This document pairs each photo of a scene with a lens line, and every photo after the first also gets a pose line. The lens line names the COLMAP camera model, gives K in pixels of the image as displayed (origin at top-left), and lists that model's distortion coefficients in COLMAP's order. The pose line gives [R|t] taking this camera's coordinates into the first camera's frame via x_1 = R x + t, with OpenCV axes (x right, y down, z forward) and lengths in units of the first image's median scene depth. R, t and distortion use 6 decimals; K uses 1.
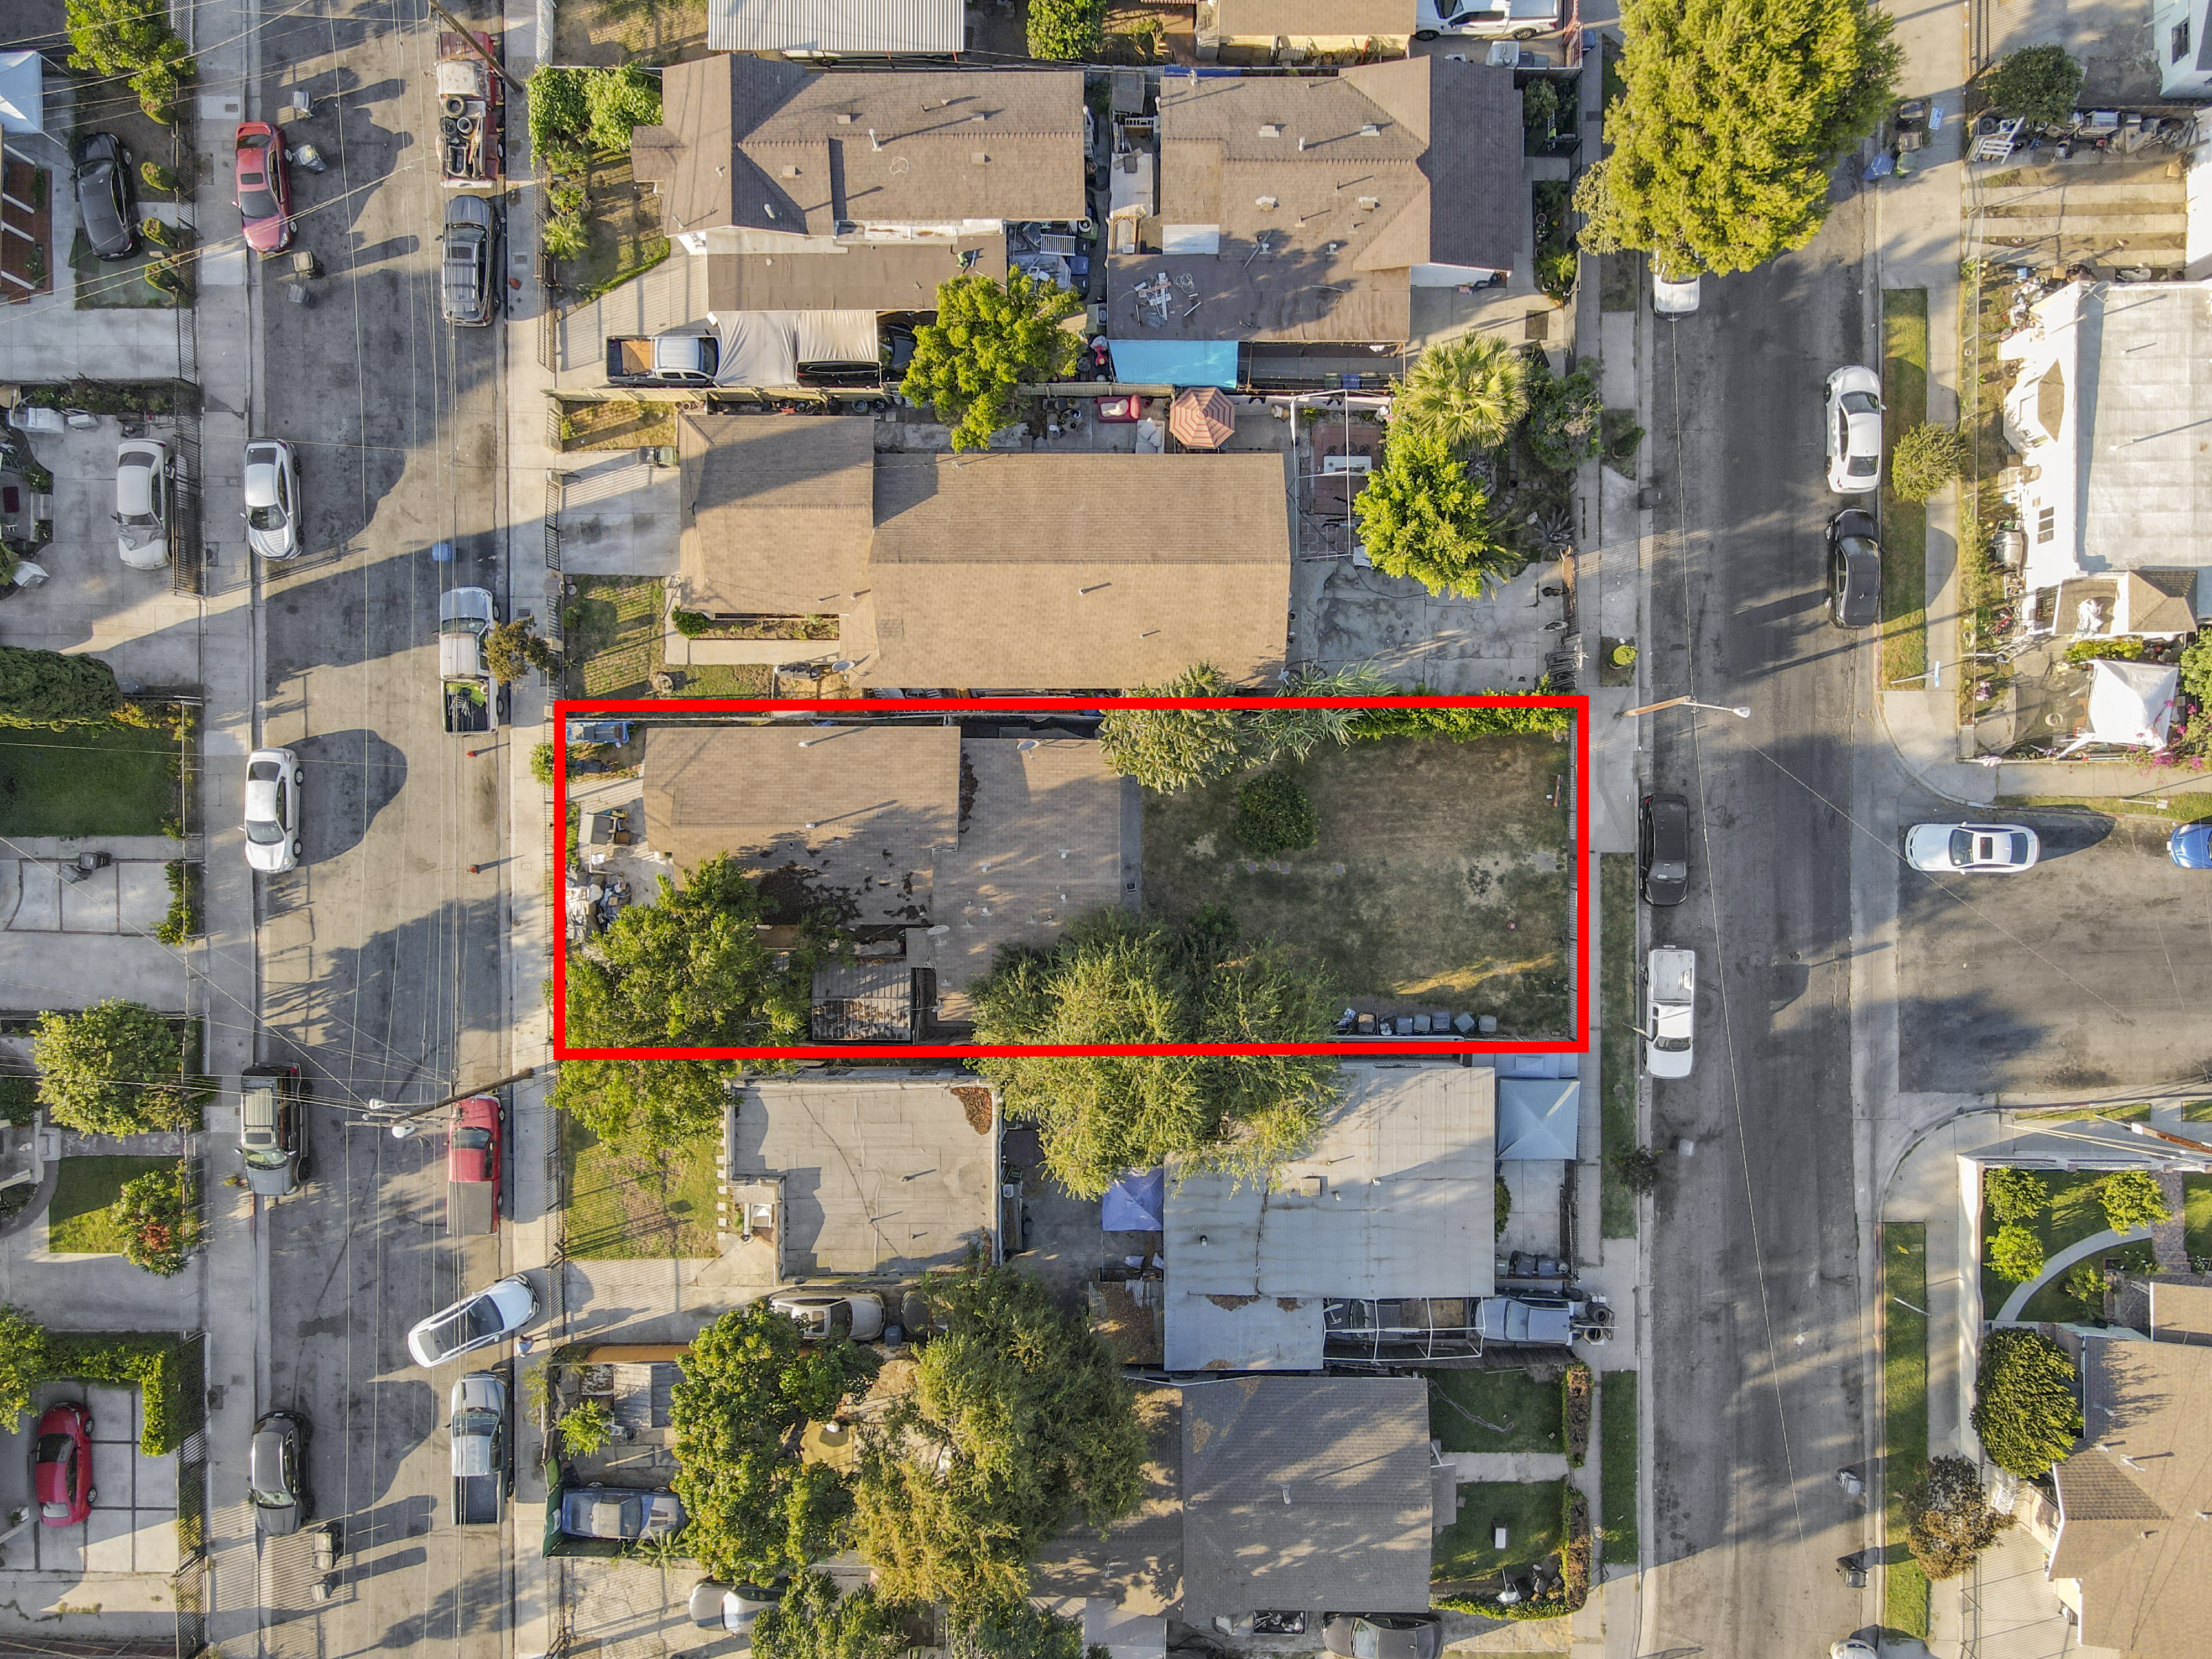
lens RADIAL K [[1552.1, 0, 1111.7], [0, 1552.1, 827.8], [0, 0, 1]] dist [0.023764, 0.001296]
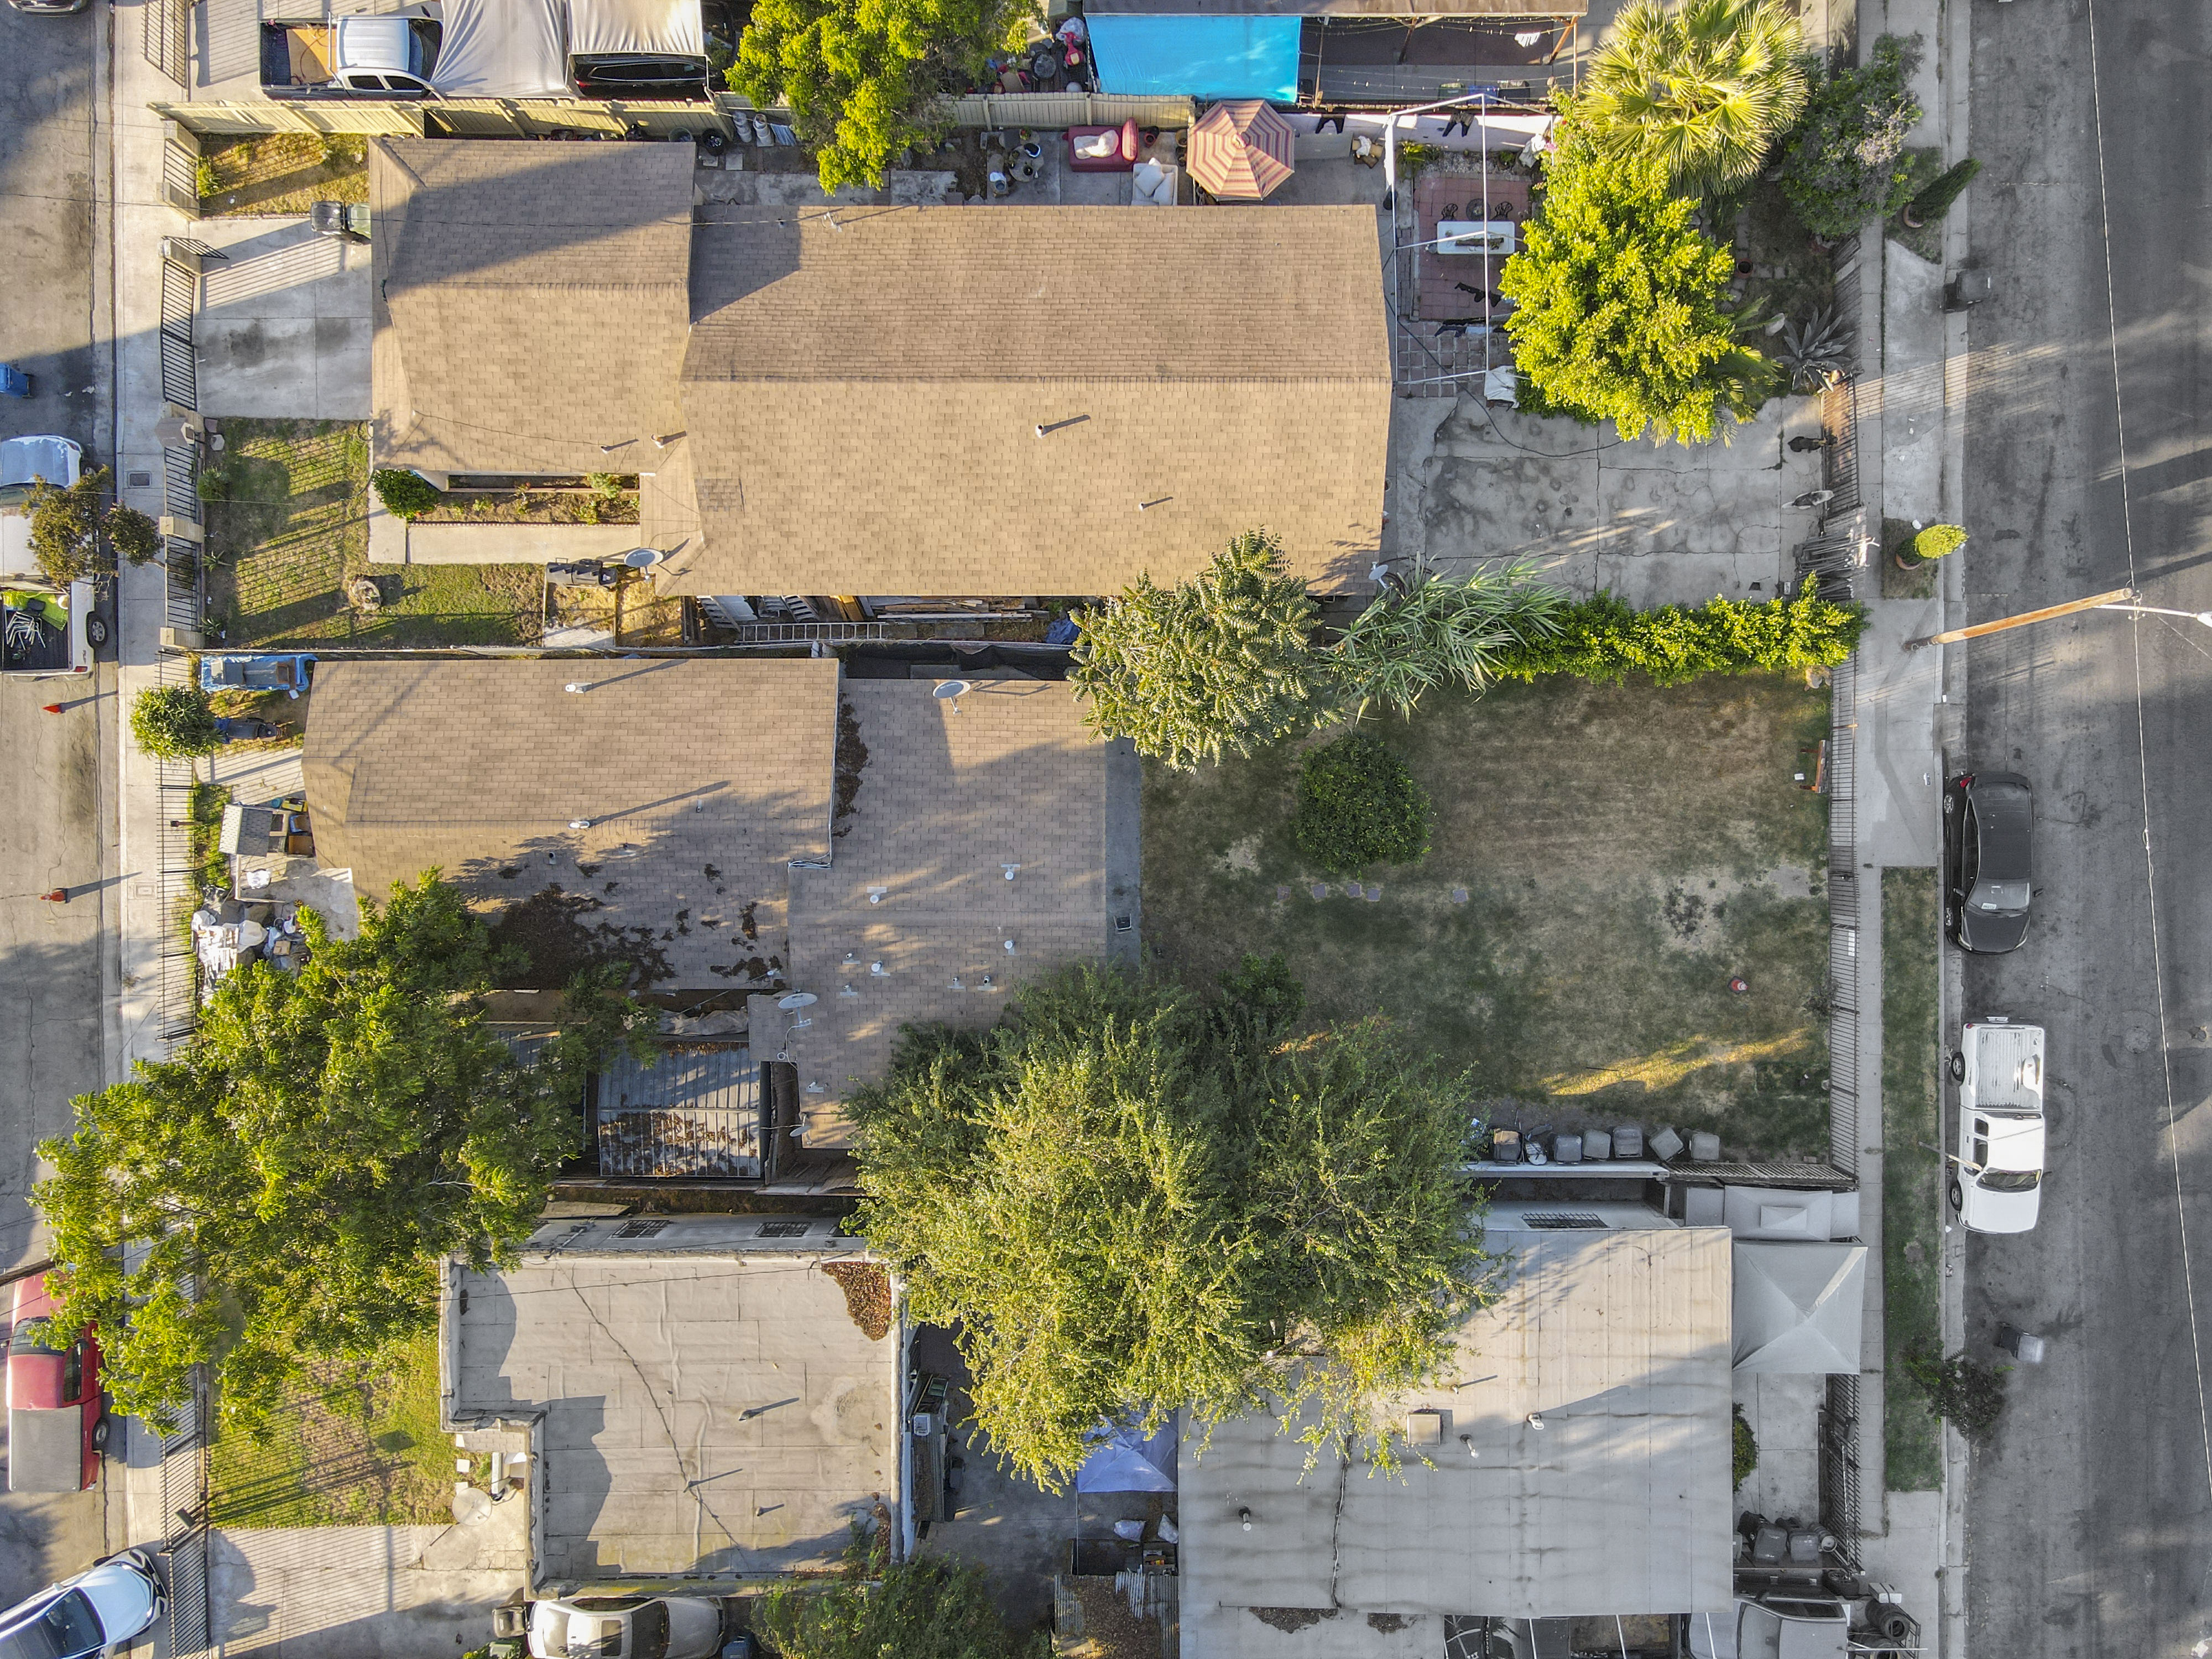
lens RADIAL K [[1552.1, 0, 1098.2], [0, 1552.1, 840.8], [0, 0, 1]] dist [0.023764, 0.001296]
pose [[0.999987, -0.000772, -0.005035, 0.005510], [0.000828, 0.999939, 0.011041, -0.001625], [0.005026, -0.011045, 0.999926, 0.388079]]
